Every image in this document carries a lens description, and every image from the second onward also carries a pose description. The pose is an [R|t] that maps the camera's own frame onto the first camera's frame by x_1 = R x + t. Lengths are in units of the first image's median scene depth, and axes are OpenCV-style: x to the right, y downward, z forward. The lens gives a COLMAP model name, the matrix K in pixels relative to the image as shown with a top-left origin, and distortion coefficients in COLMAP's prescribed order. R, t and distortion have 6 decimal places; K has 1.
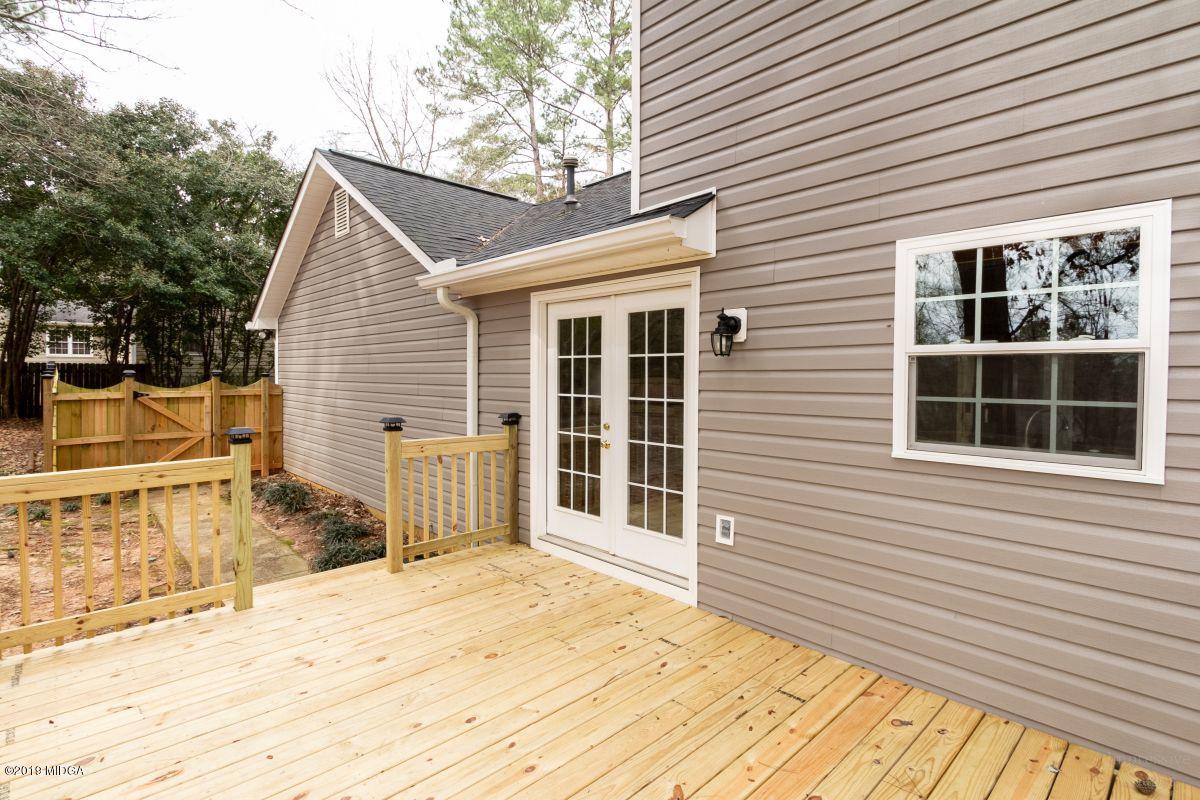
lens RADIAL K [[583.7, 0, 599.1], [0, 583.7, 392.3], [0, 0, 1]] dist [0.000635, 0.000001]
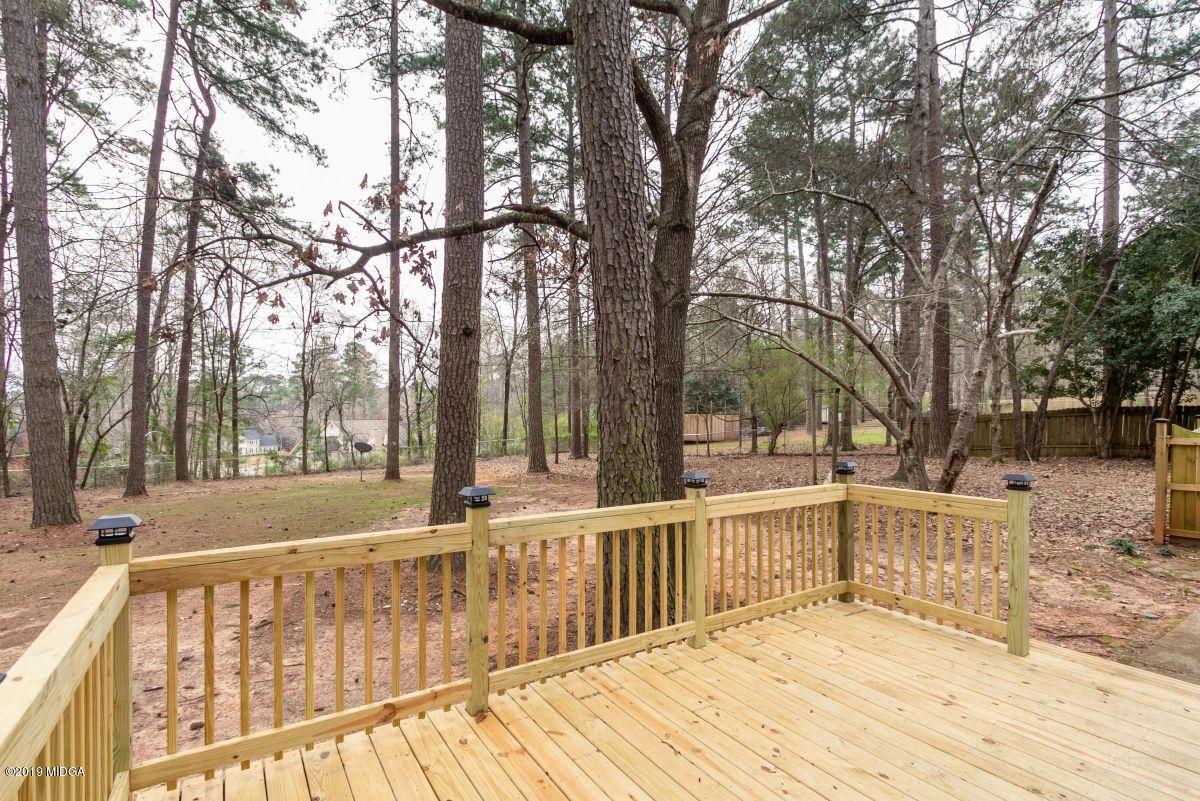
lens RADIAL K [[583.7, 0, 599.6], [0, 583.7, 408.9], [0, 0, 1]] dist [0.000635, 0.000001]
pose [[-0.189371, -0.009577, -0.981859, 0.863400], [-0.031700, 0.999491, -0.003635, -0.042099], [0.981394, 0.030436, -0.189578, 0.782702]]
